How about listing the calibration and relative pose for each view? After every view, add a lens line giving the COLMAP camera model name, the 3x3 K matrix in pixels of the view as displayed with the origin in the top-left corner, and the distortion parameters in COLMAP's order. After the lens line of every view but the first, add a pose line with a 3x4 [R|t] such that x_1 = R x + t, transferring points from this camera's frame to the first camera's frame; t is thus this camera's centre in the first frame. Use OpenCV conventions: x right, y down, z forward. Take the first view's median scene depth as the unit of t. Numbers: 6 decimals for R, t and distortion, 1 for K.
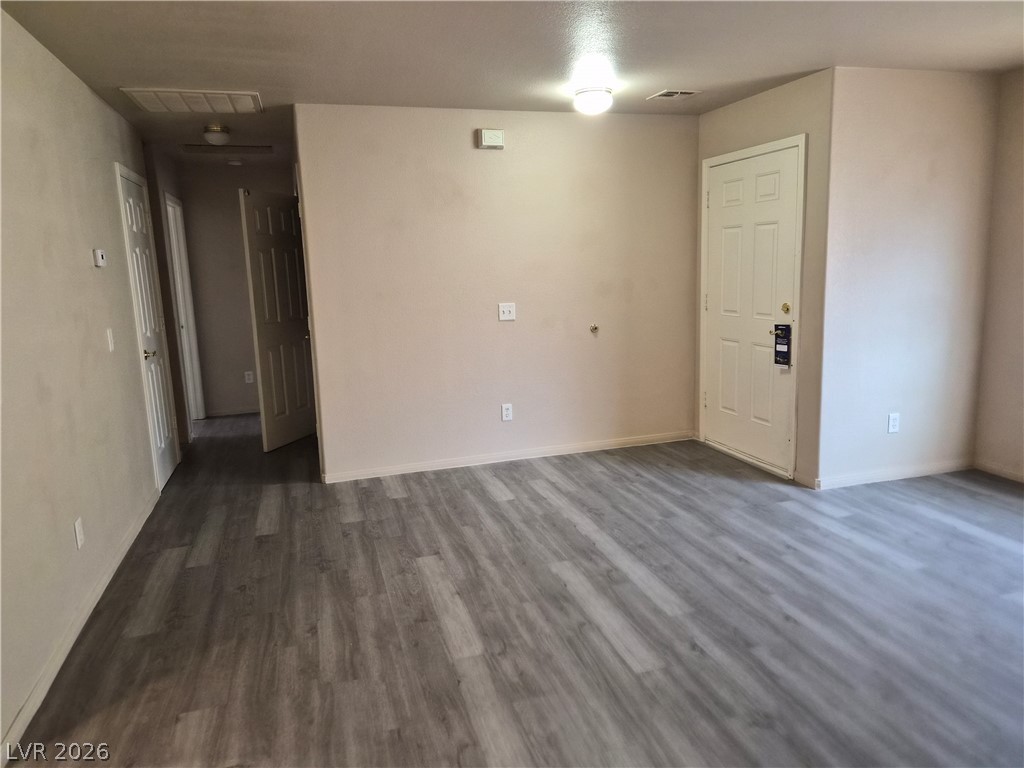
lens RADIAL K [[684.6, 0, 506.8], [0, 684.6, 376.5], [0, 0, 1]] dist [0.038639, -0.014449]
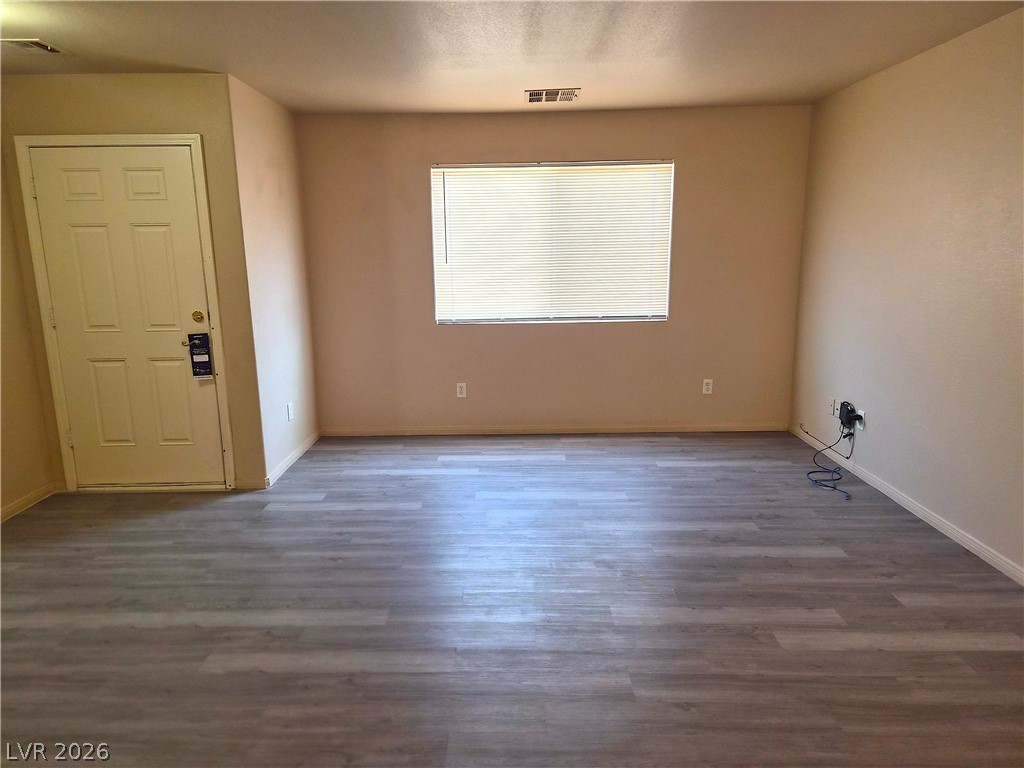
lens RADIAL K [[684.6, 0, 498.4], [0, 684.6, 383.5], [0, 0, 1]] dist [0.038639, -0.014449]
pose [[0.300530, -0.160811, 0.940118, -0.392628], [0.163583, 0.979768, 0.115301, -0.052196], [-0.939639, 0.119136, 0.320756, 0.329094]]
